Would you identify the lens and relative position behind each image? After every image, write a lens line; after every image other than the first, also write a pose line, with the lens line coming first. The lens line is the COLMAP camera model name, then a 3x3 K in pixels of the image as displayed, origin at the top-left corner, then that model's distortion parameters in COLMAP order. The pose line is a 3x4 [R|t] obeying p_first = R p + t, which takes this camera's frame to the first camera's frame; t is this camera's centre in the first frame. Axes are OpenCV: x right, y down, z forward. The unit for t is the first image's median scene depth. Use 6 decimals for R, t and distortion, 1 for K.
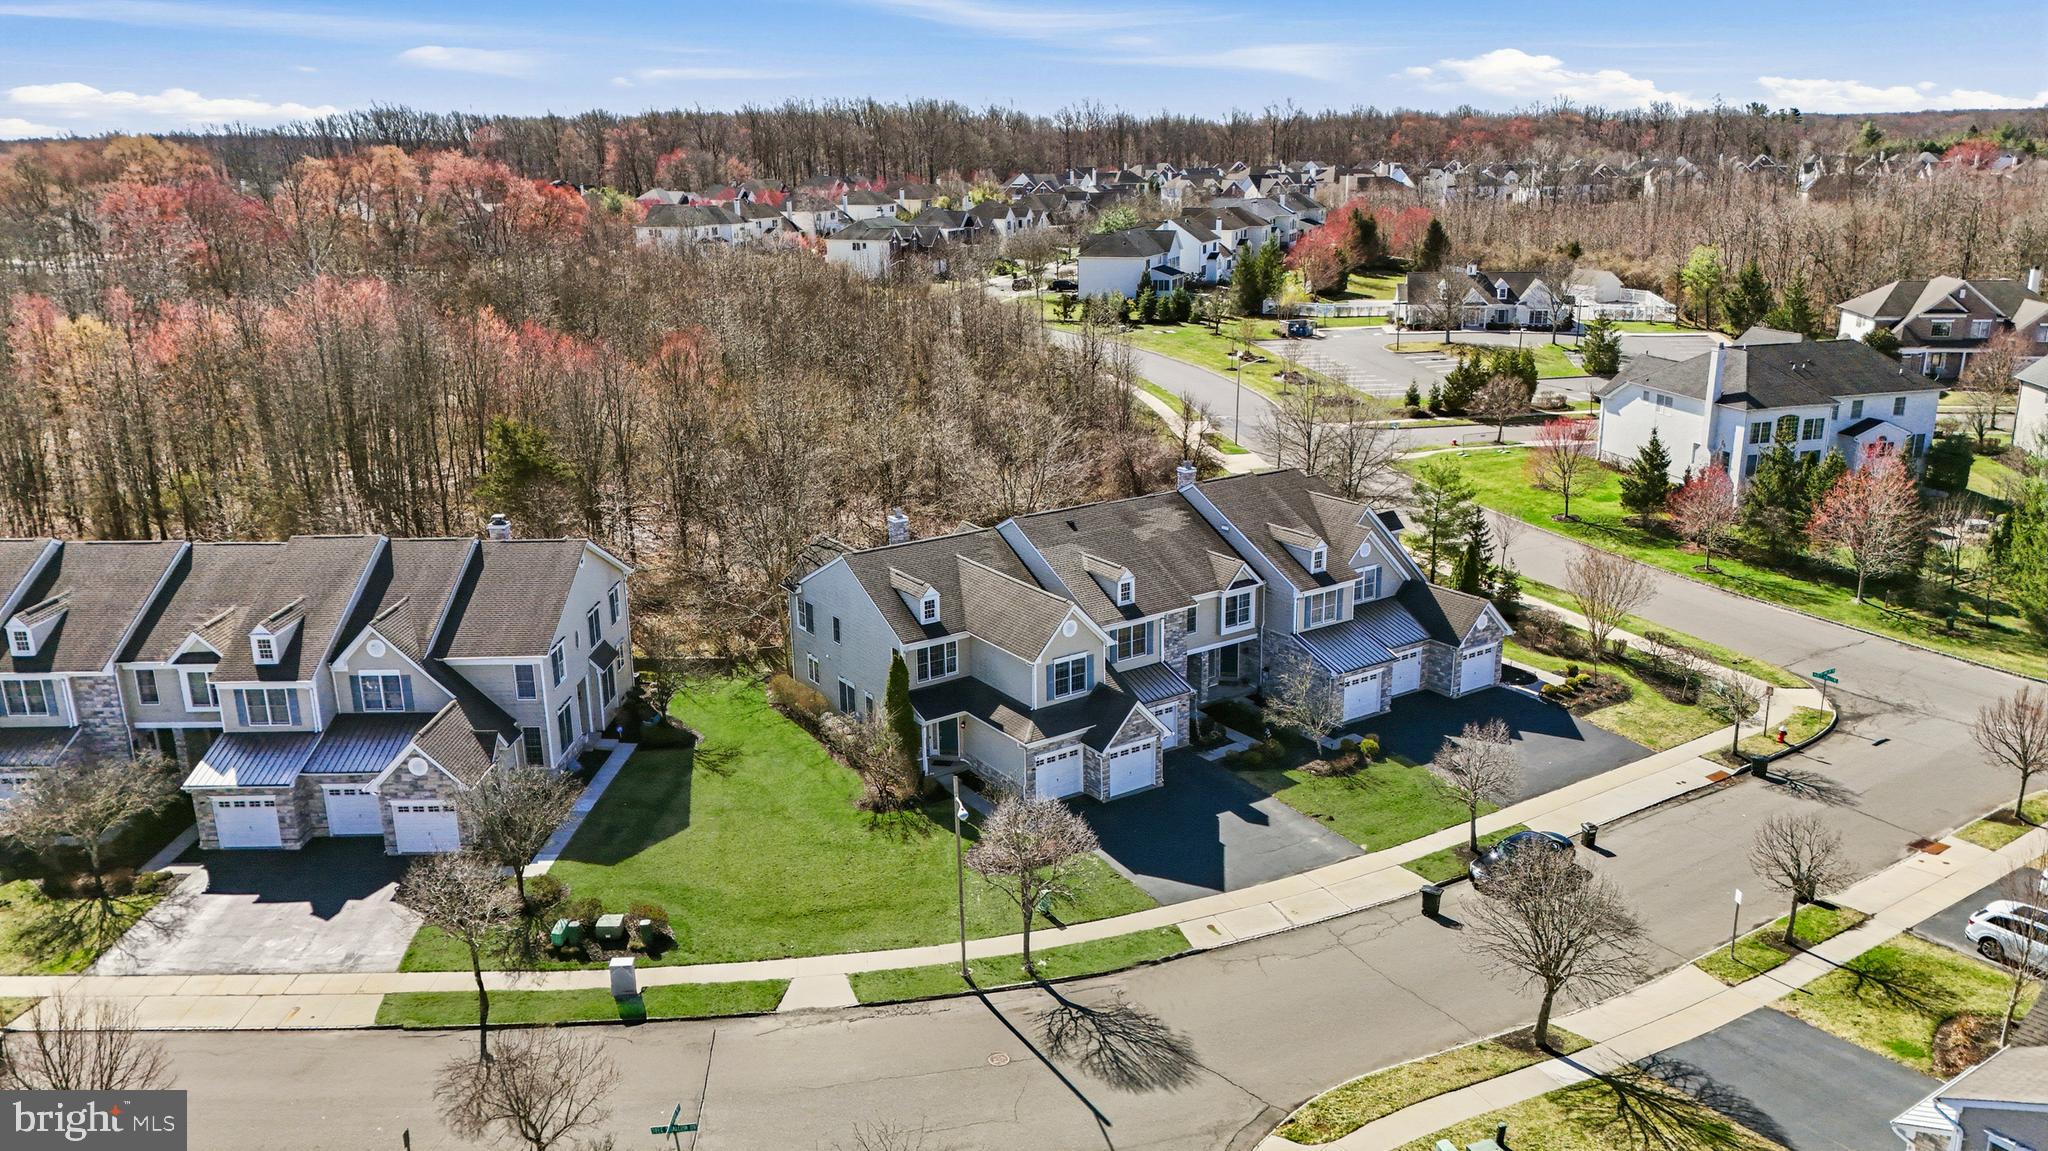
lens RADIAL K [[1524.8, 0, 1024.0], [0, 1524.8, 575.5], [0, 0, 1]] dist [0.063861, -0.000402]
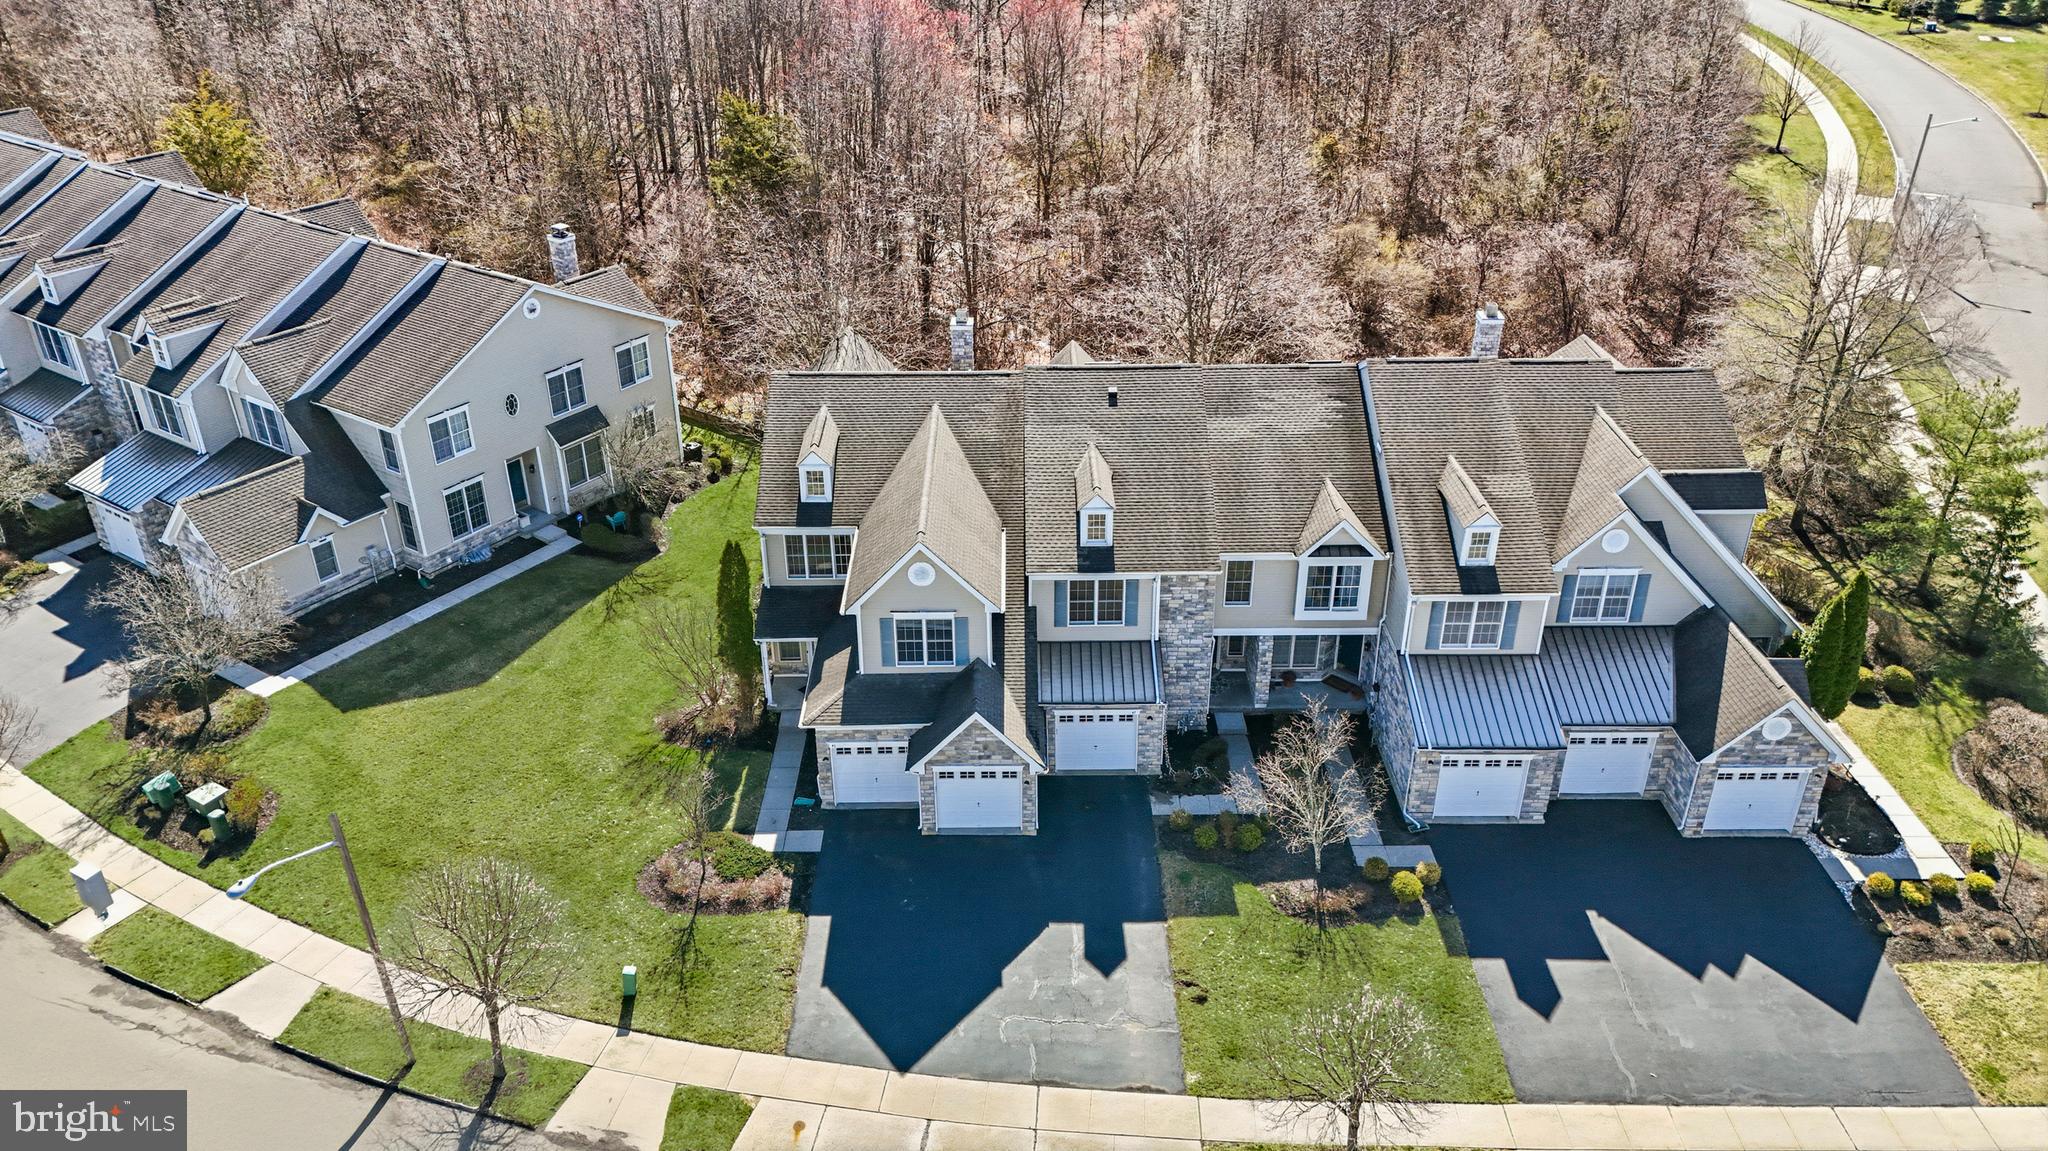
lens RADIAL K [[1515.9, 0, 1024.0], [0, 1515.9, 575.5], [0, 0, 1]] dist [0.042346, -0.007819]
pose [[0.833231, 0.280392, -0.476557, 0.330846], [-0.163141, 0.948183, 0.272641, -0.130734], [0.528310, -0.149427, 0.835799, 0.424776]]
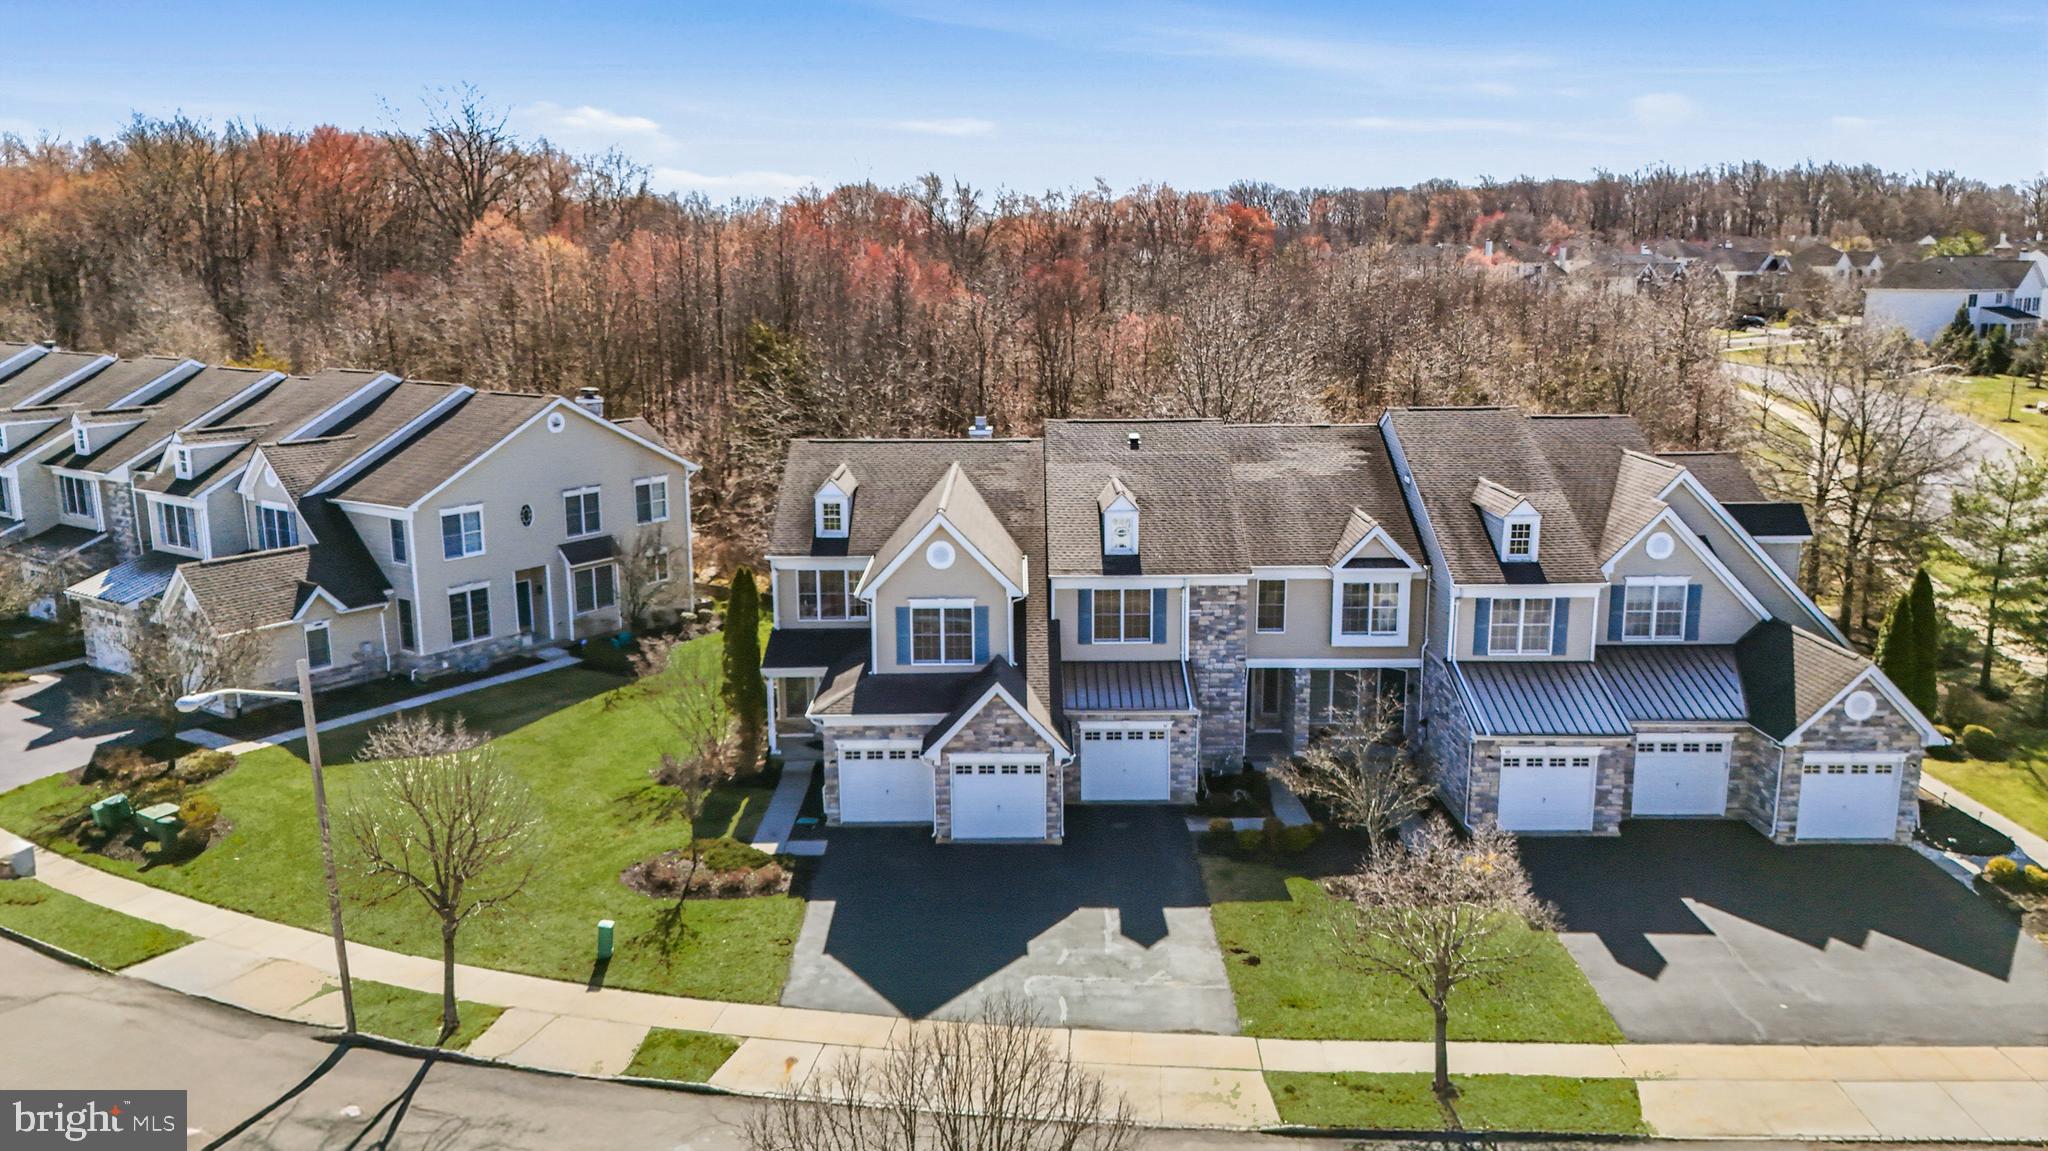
lens RADIAL K [[1530.3, 0, 1024.0], [0, 1530.3, 575.5], [0, 0, 1]] dist [0.032400, -0.002274]
pose [[0.831161, 0.124410, -0.541935, 0.352004], [-0.162354, 0.986475, -0.022541, 0.045695], [0.531802, 0.106721, 0.840118, 0.433839]]
